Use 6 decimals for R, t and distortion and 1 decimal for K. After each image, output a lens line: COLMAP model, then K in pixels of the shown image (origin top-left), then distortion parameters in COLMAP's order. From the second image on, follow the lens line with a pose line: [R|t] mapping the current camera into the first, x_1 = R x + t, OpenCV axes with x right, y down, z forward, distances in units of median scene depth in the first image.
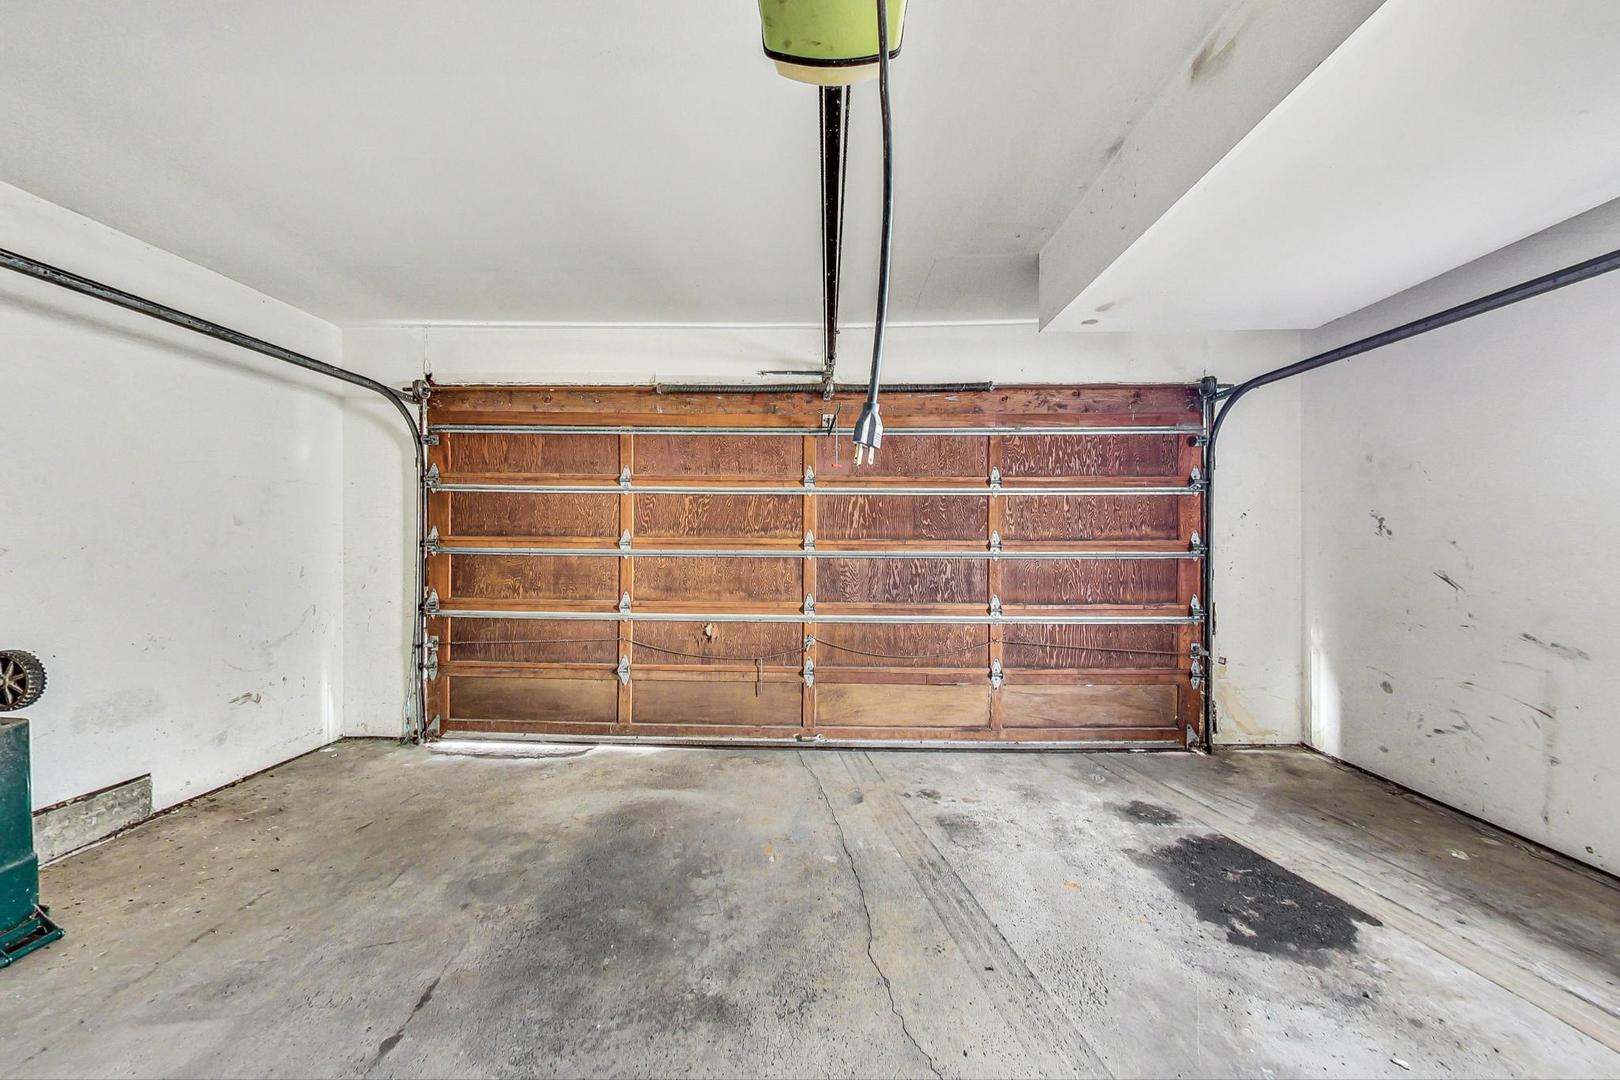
lens RADIAL K [[587.5, 0, 810.7], [0, 587.5, 526.6], [0, 0, 1]] dist [-0.001241, -0.000119]
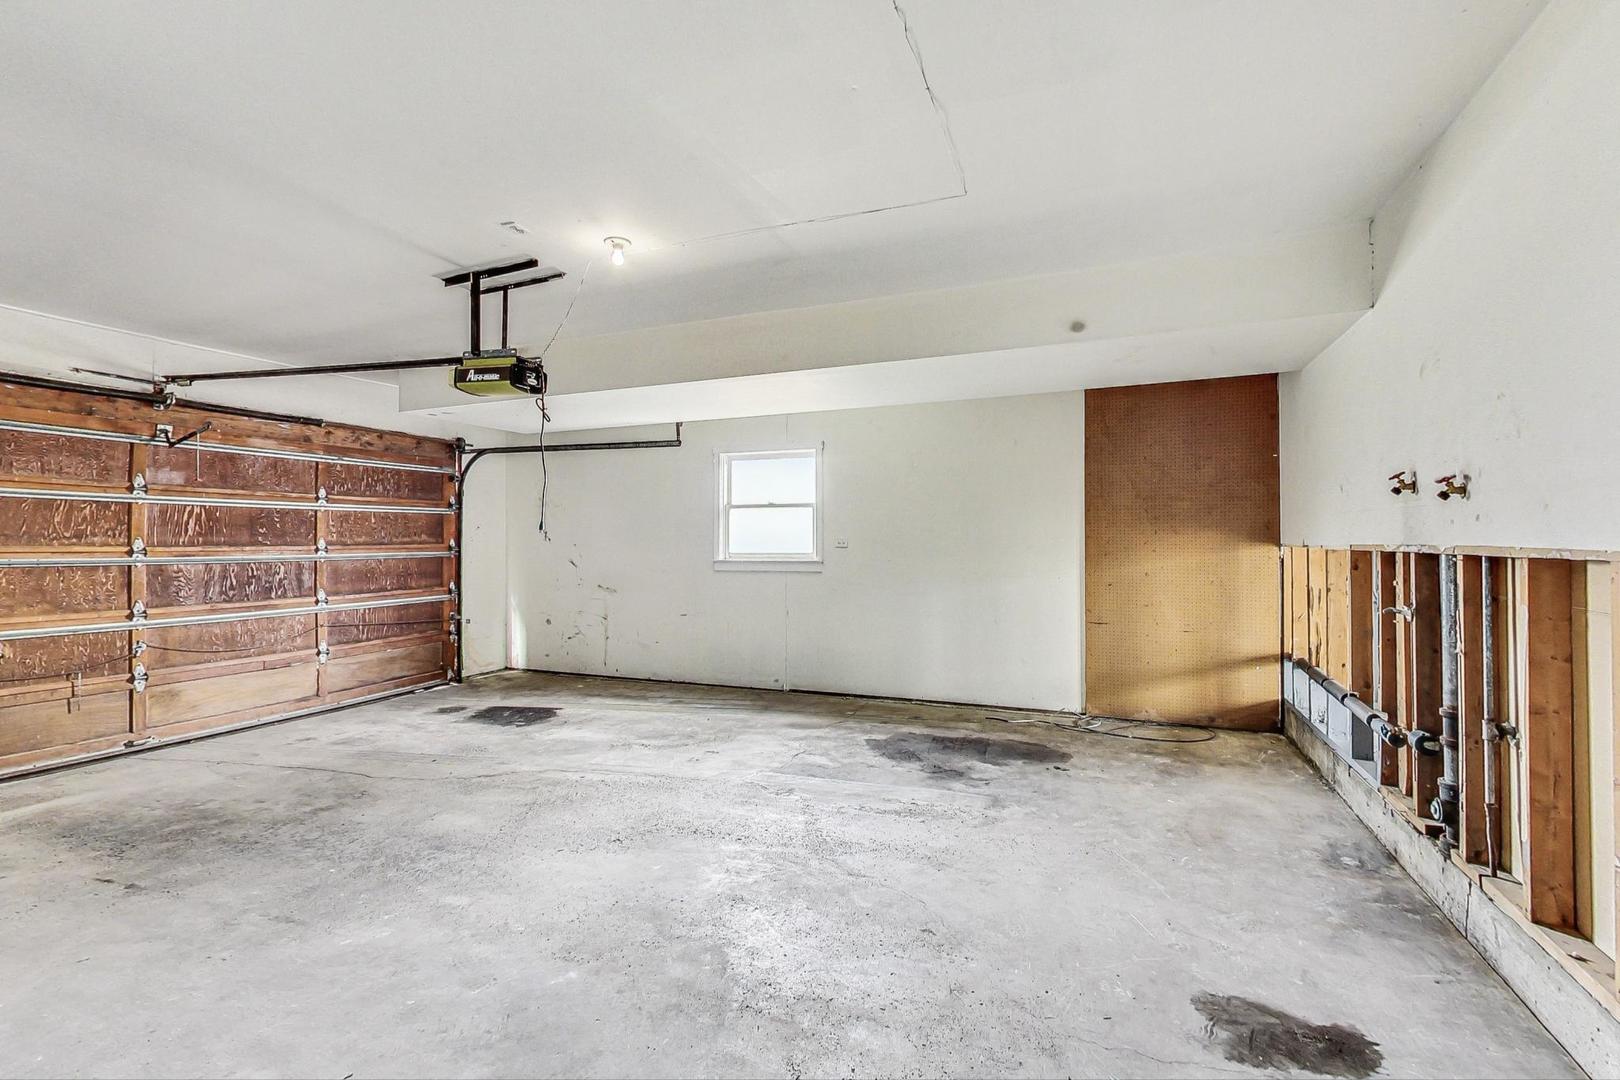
lens RADIAL K [[587.5, 0, 810.7], [0, 587.5, 526.6], [0, 0, 1]] dist [-0.001241, -0.000119]
pose [[0.299731, 0.015946, 0.953890, -0.572056], [0.000759, 0.999856, -0.016952, 0.005143], [-0.954023, 0.005805, 0.299676, -0.372518]]
